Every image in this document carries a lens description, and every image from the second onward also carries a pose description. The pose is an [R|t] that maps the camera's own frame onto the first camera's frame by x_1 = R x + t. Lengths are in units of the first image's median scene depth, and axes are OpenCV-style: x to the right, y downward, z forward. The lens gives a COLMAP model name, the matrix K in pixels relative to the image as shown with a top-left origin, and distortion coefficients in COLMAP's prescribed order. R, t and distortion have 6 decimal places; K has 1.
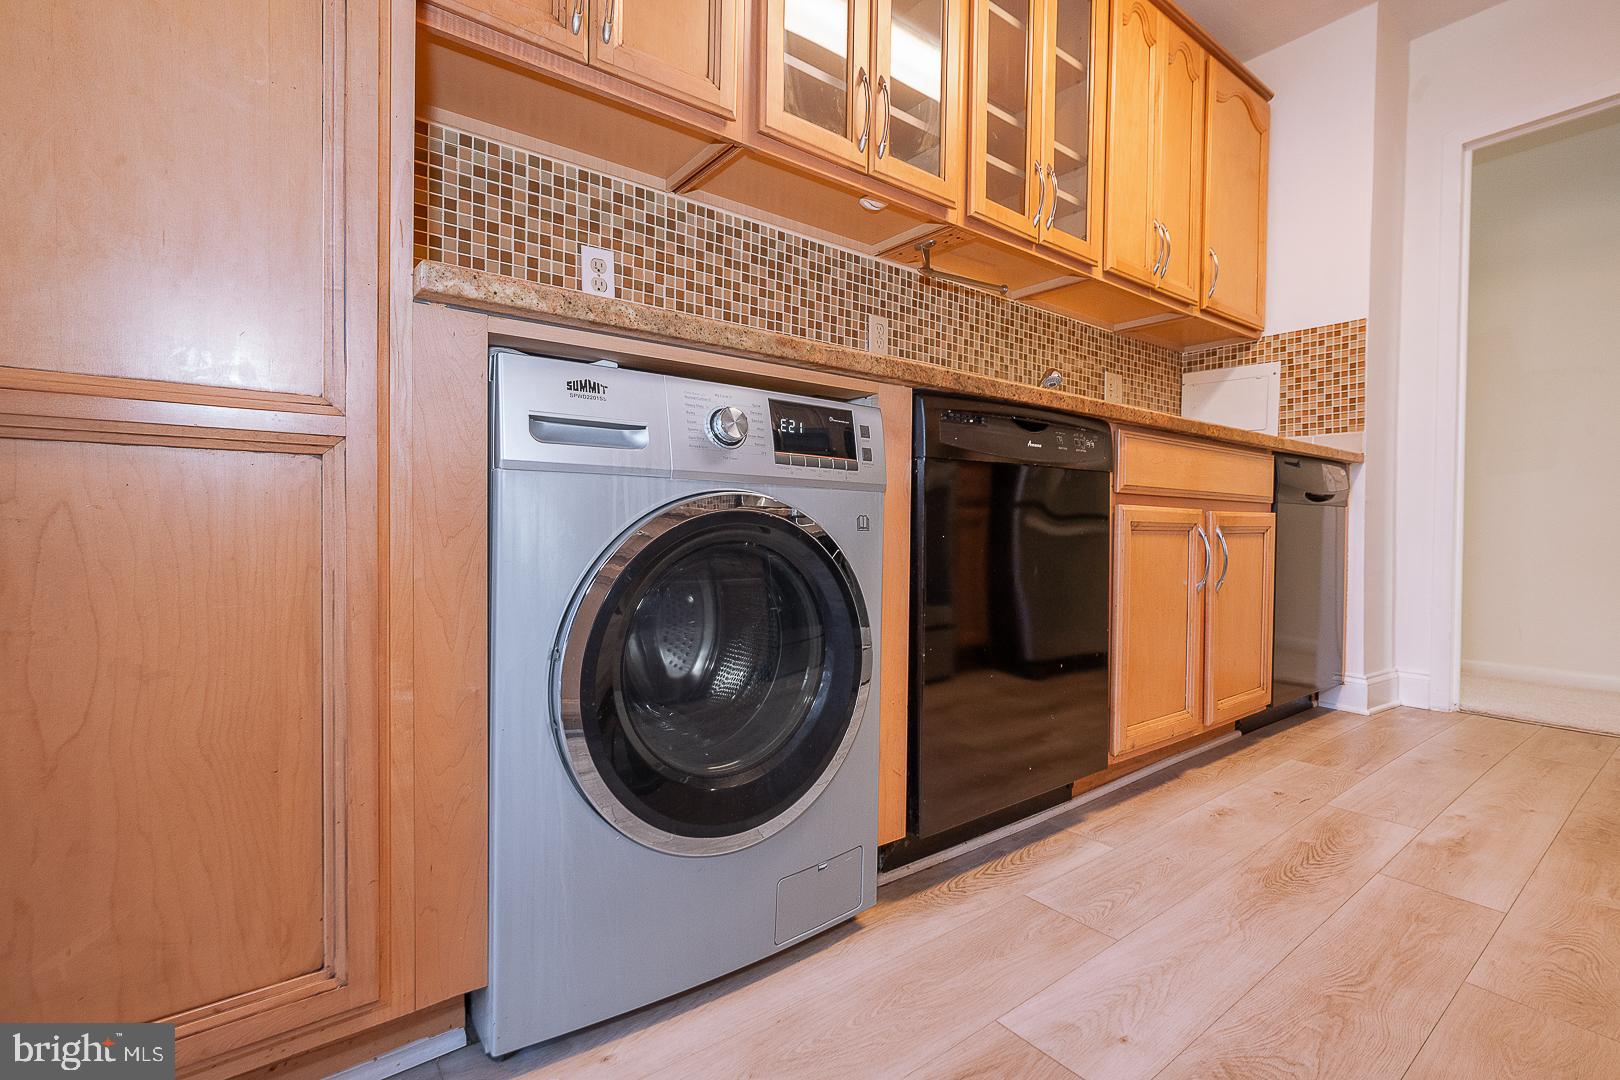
lens RADIAL K [[738.2, 0, 815.1], [0, 738.2, 537.2], [0, 0, 1]] dist [-0.014018, 0.000654]
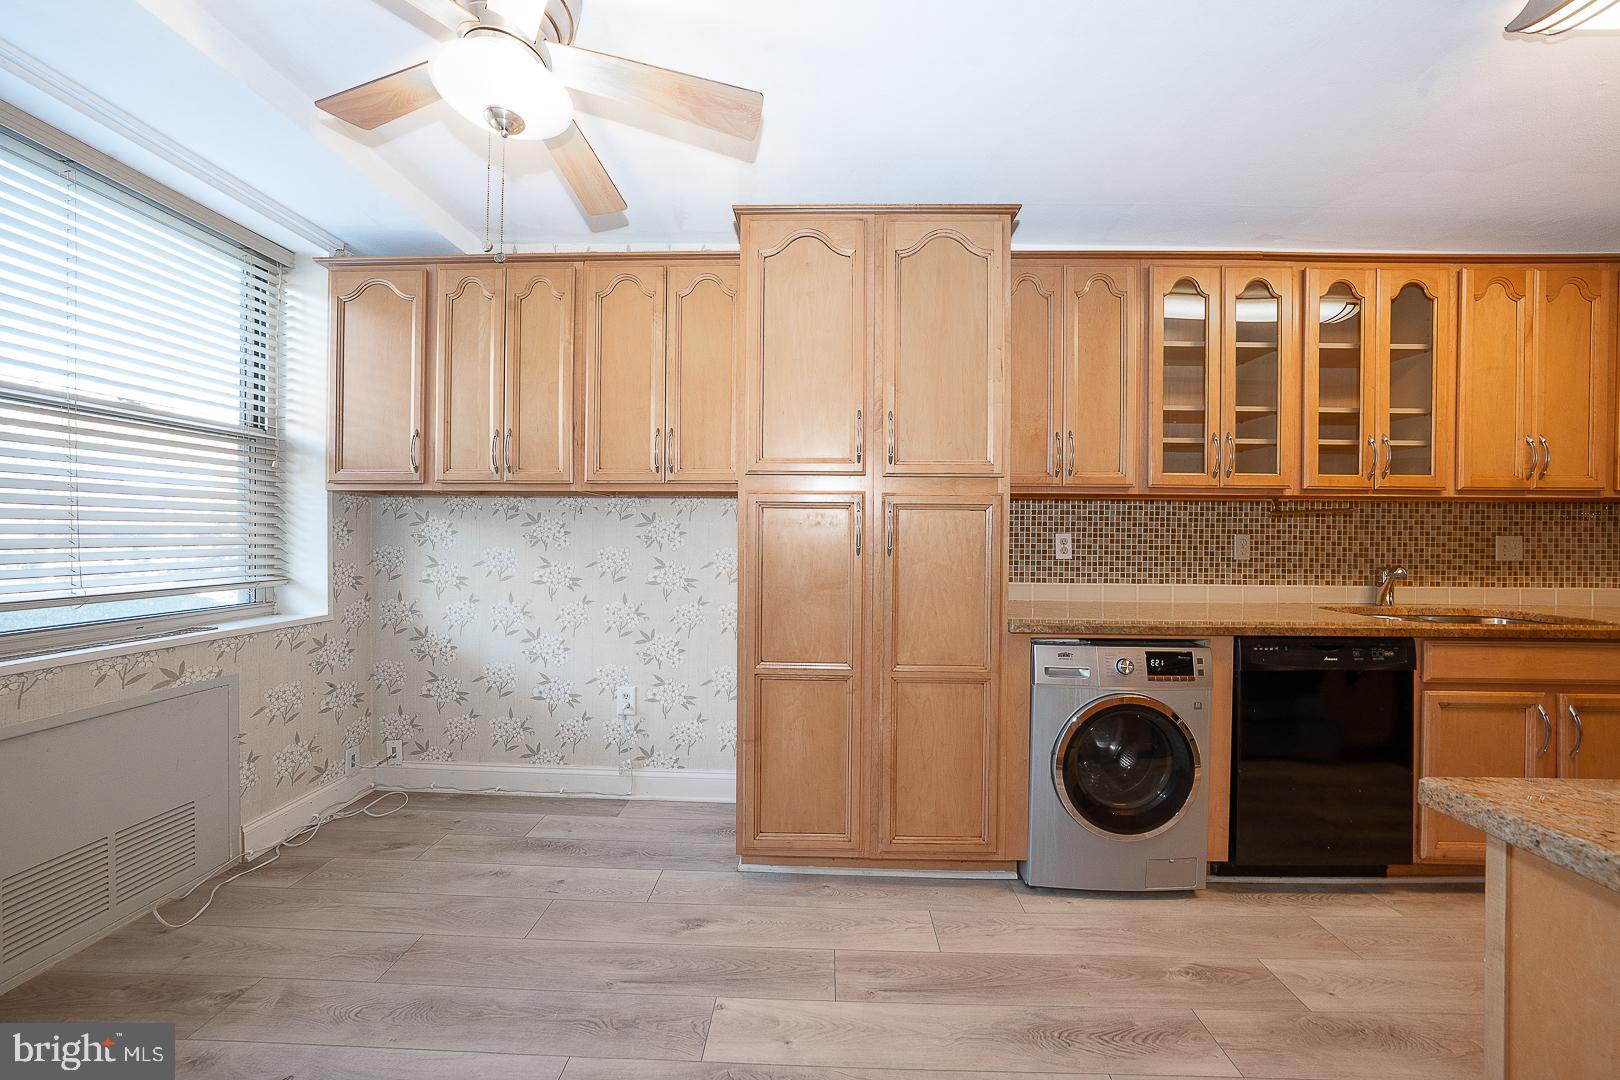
lens RADIAL K [[560.9, 0, 813.8], [0, 560.9, 534.8], [0, 0, 1]] dist [-0.017394, 0.002498]
pose [[0.780122, -0.000301, -0.625627, 0.138492], [-0.012761, 0.999784, -0.016393, -0.318829], [0.625497, 0.020772, 0.779950, -0.644954]]
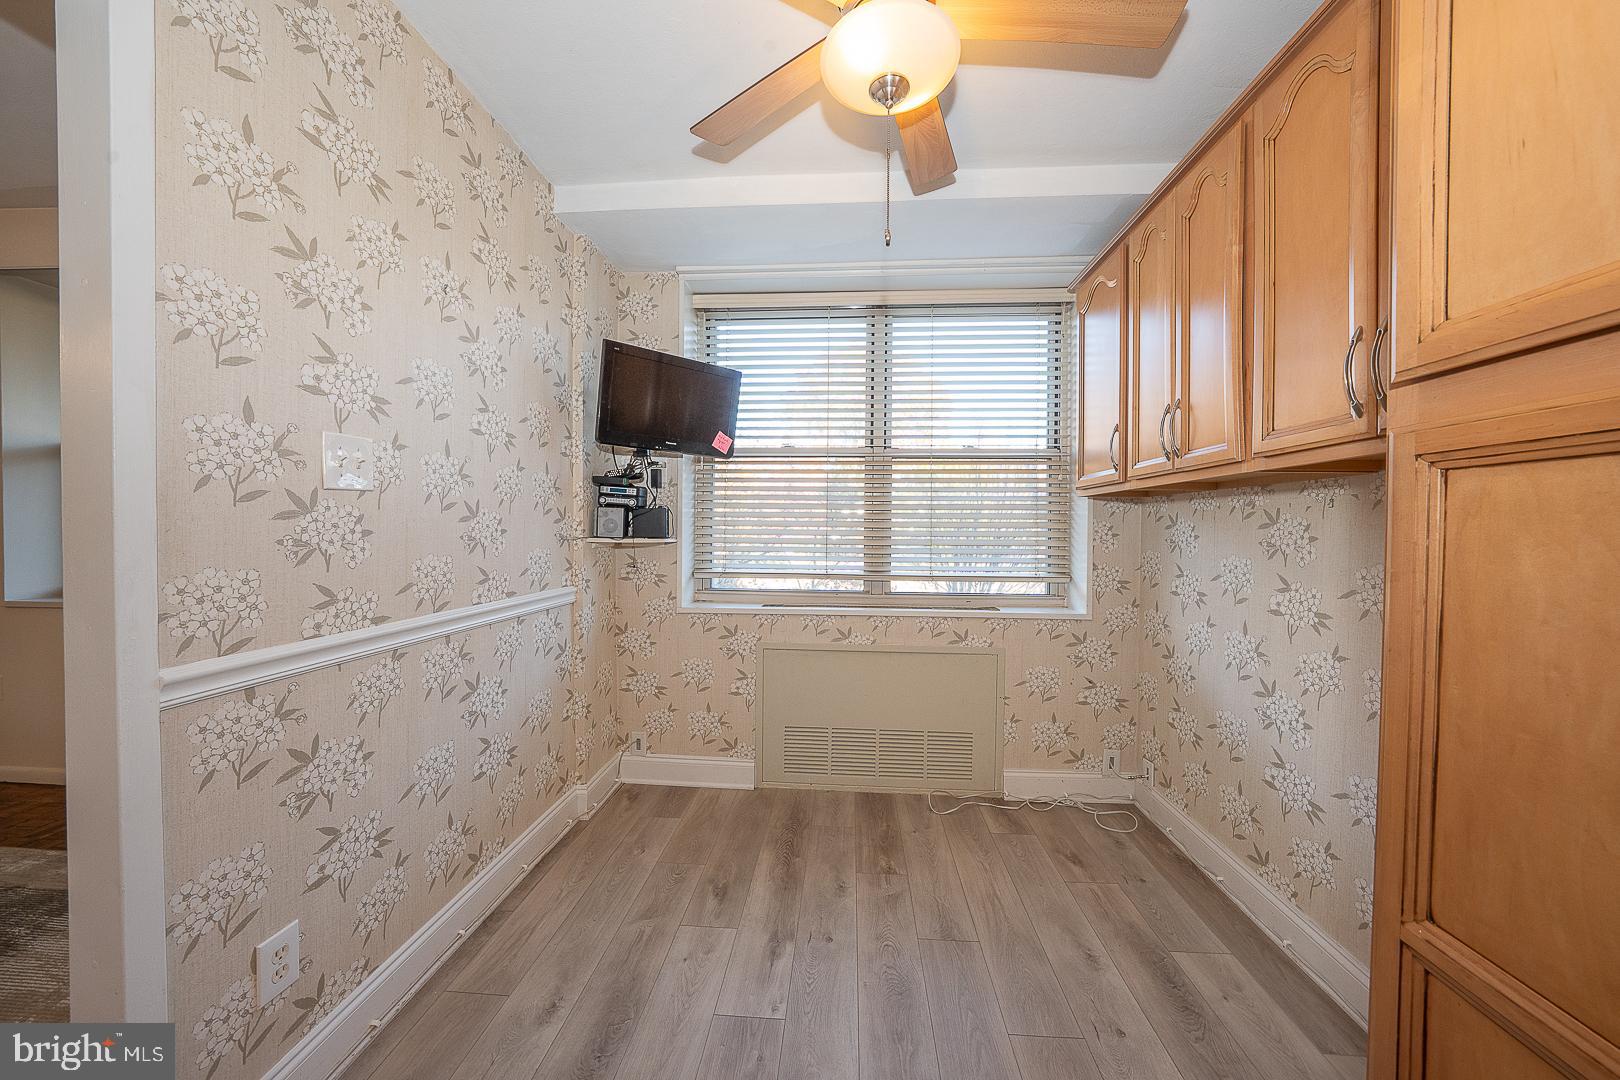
lens RADIAL K [[560.9, 0, 816.3], [0, 560.9, 536.4], [0, 0, 1]] dist [-0.017394, 0.002498]
pose [[-0.660898, 0.000591, -0.750475, -0.083923], [-0.020771, 0.999602, 0.019079, -0.345095], [0.750188, 0.028197, -0.660623, 0.097754]]
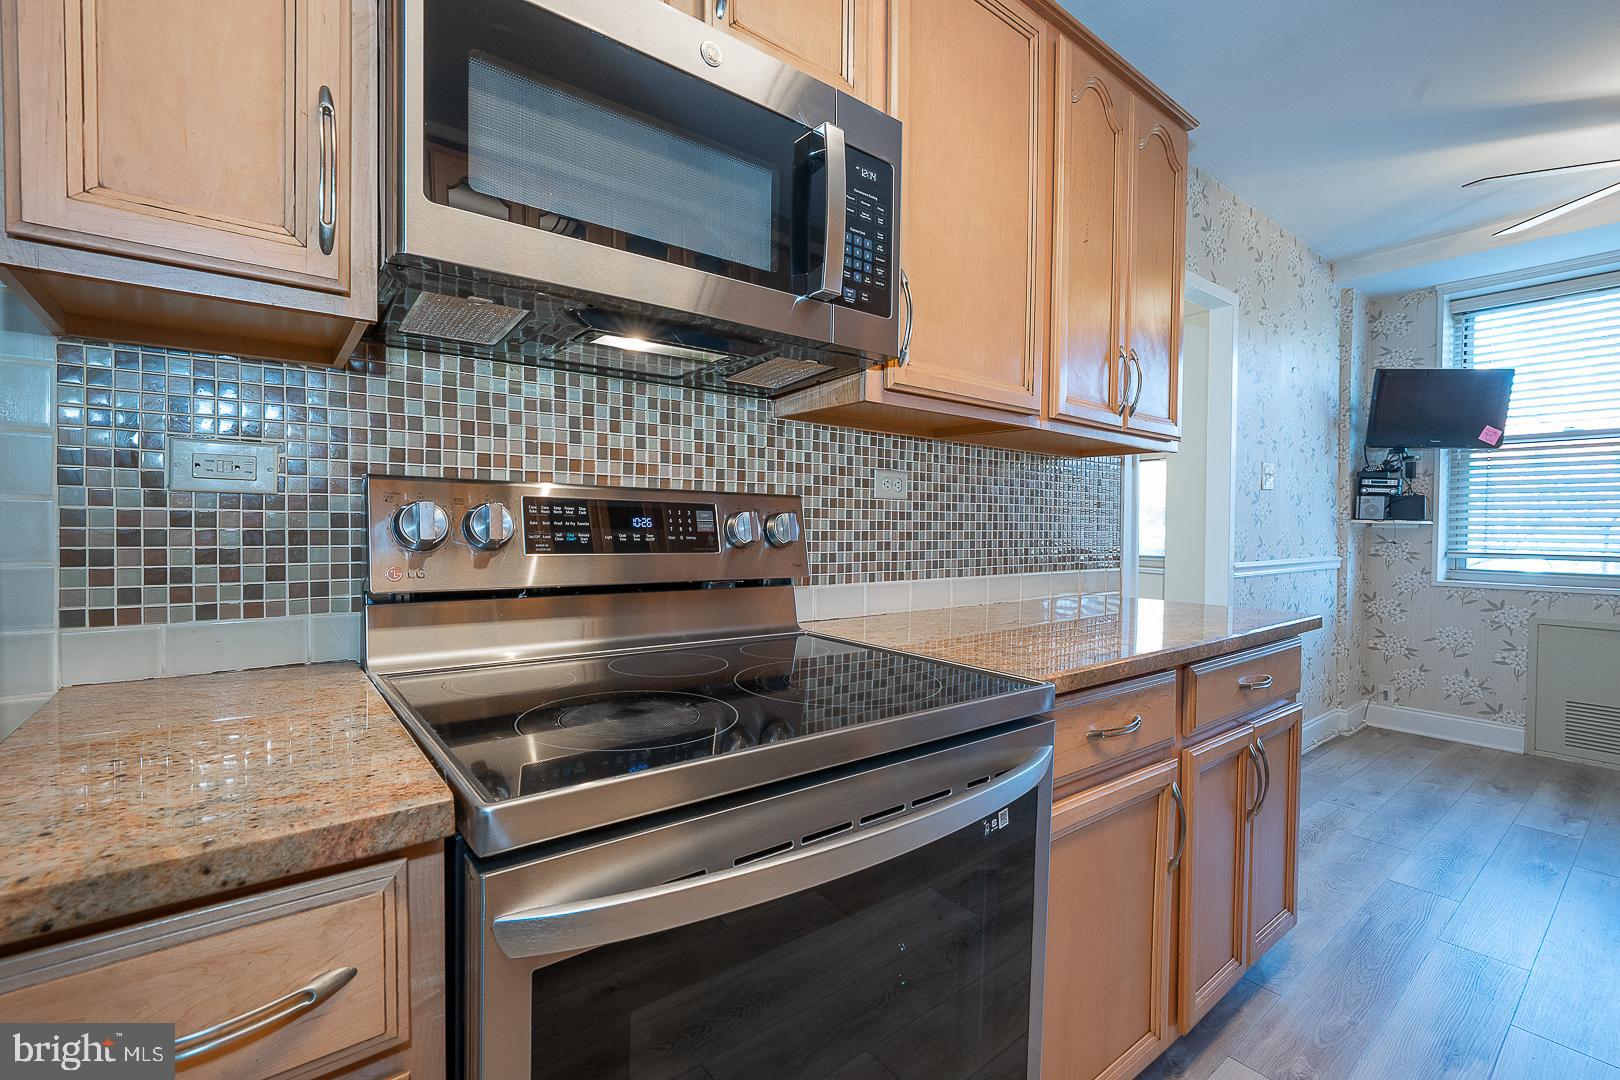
lens RADIAL K [[713.4, 0, 806.3], [0, 713.4, 536.1], [0, 0, 1]] dist [-0.011123, 0.002941]
pose [[-0.999887, -0.012868, -0.007831, 1.006040], [-0.013090, 0.999493, 0.029008, -0.294302], [0.007454, 0.029107, -0.999549, 1.016409]]
